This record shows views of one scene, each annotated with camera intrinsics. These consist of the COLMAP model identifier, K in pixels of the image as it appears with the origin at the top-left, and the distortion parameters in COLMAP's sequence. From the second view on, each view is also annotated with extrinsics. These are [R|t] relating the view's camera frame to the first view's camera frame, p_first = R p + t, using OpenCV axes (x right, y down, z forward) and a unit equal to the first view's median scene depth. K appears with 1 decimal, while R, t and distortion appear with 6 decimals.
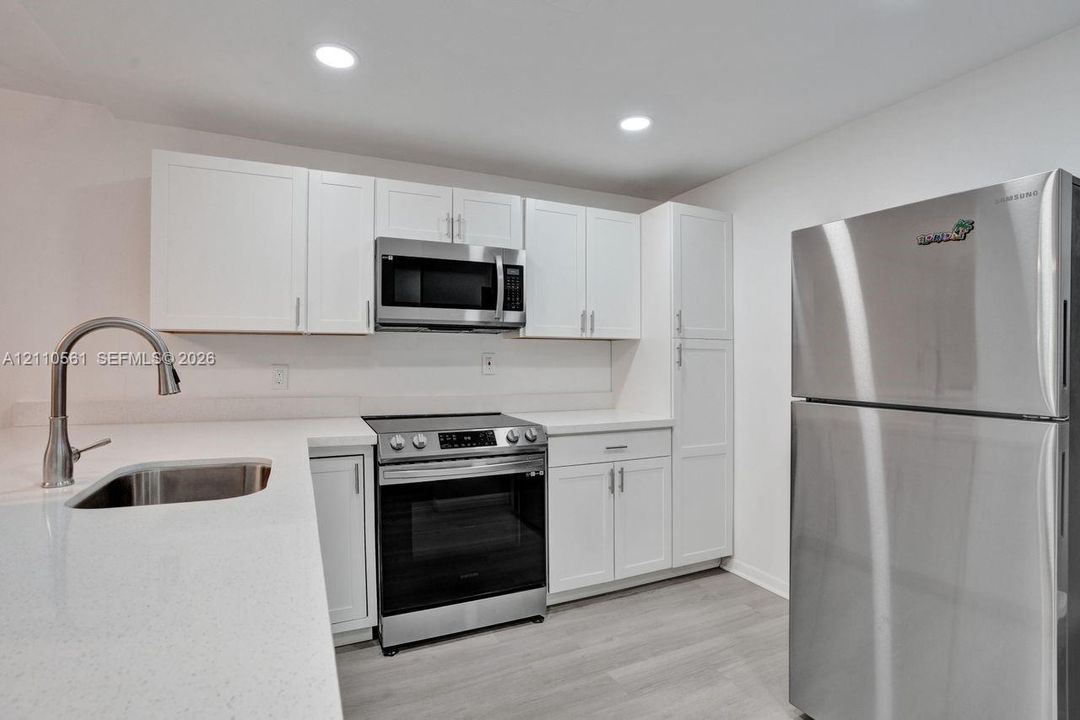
lens RADIAL K [[512.1, 0, 540.0], [0, 512.1, 360.0], [0, 0, 1]] dist [-0.058555, 0.022538]
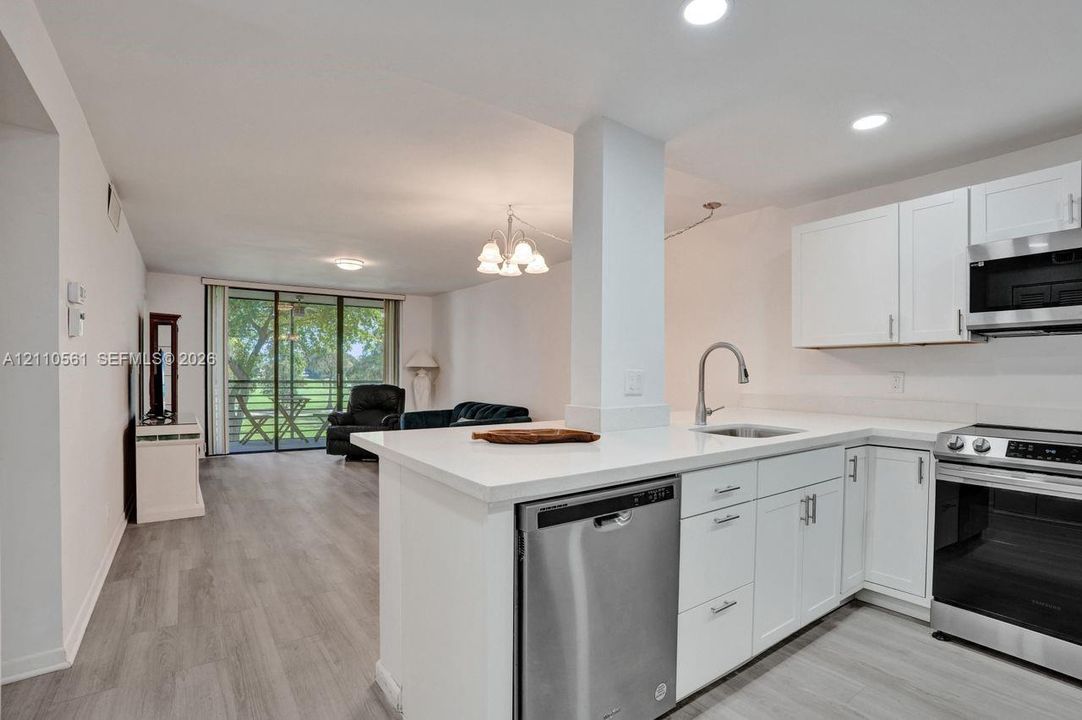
lens RADIAL K [[513.8, 0, 540.1], [0, 513.8, 381.0], [0, 0, 1]] dist [-0.072747, 0.028299]
pose [[0.193869, 0.012831, -0.980944, 0.483651], [-0.005771, 0.999912, 0.011939, 0.022924], [0.981010, 0.003346, 0.193926, -0.040095]]
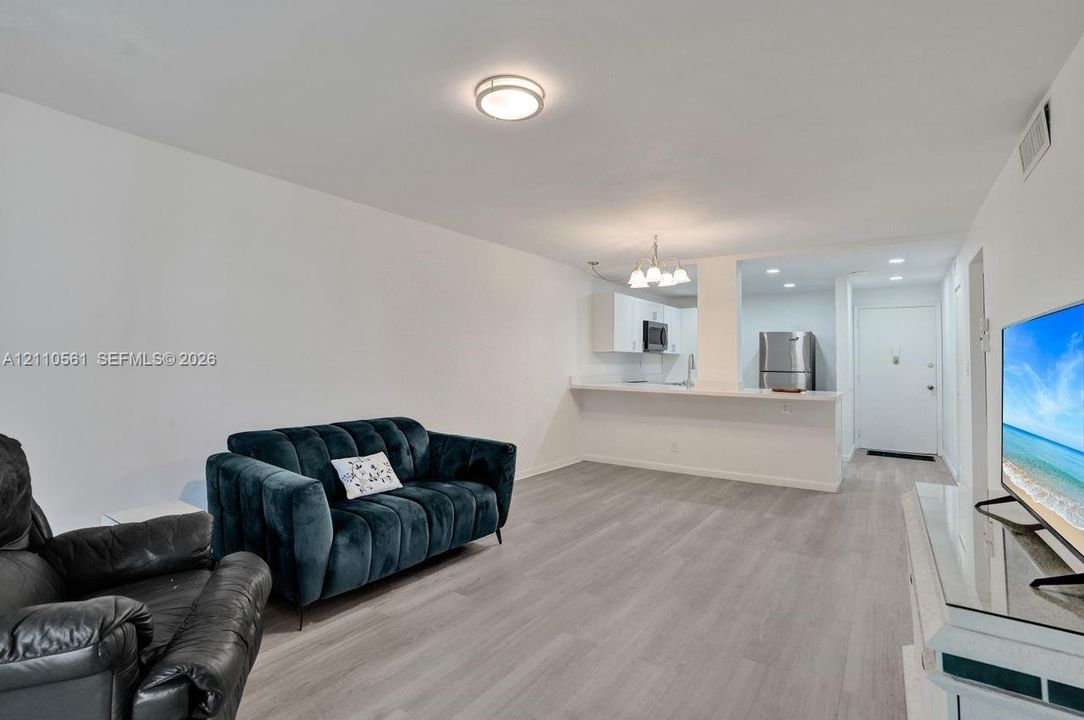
lens RADIAL K [[516.1, 0, 543.7], [0, 516.1, 347.1], [0, 0, 1]] dist [-0.022659, 0.000140]
pose [[0.850363, 0.022771, 0.525703, -2.639677], [-0.011437, 0.999627, -0.024800, -0.007216], [-0.526072, 0.015077, 0.850307, -1.360181]]
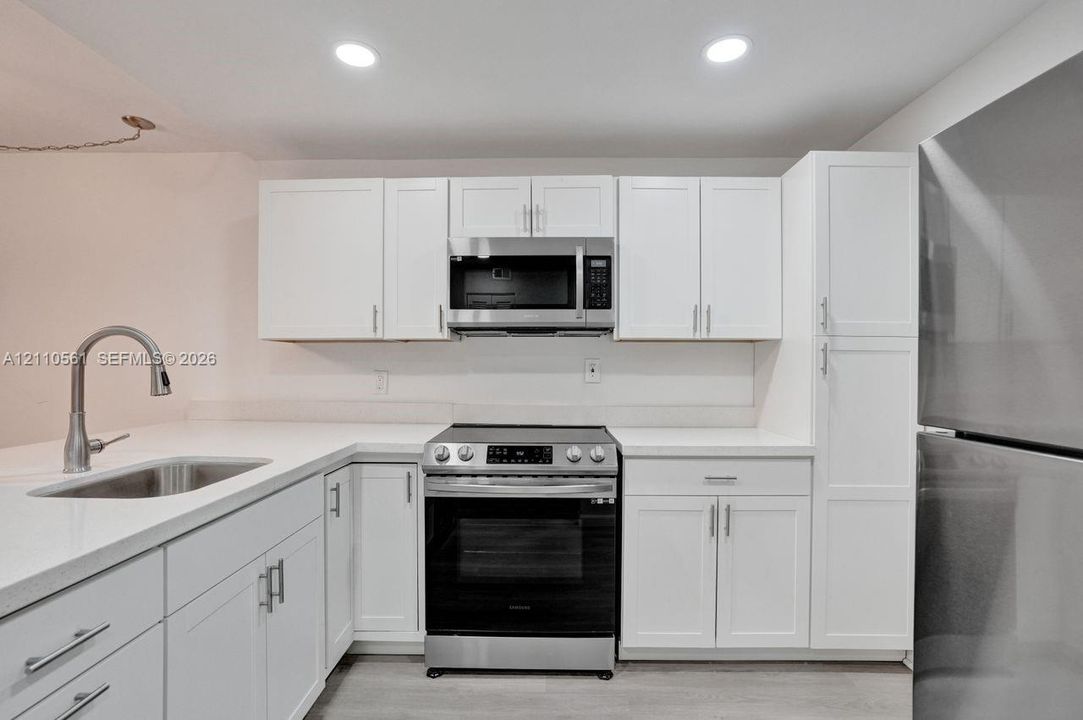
lens RADIAL K [[514.0, 0, 540.0], [0, 514.0, 370.4], [0, 0, 1]] dist [-0.055611, 0.036620]
pose [[0.902574, 0.002696, -0.430527, 0.252017], [-0.001115, 0.999992, 0.003926, 0.004620], [0.430534, -0.003063, 0.902569, 0.192592]]
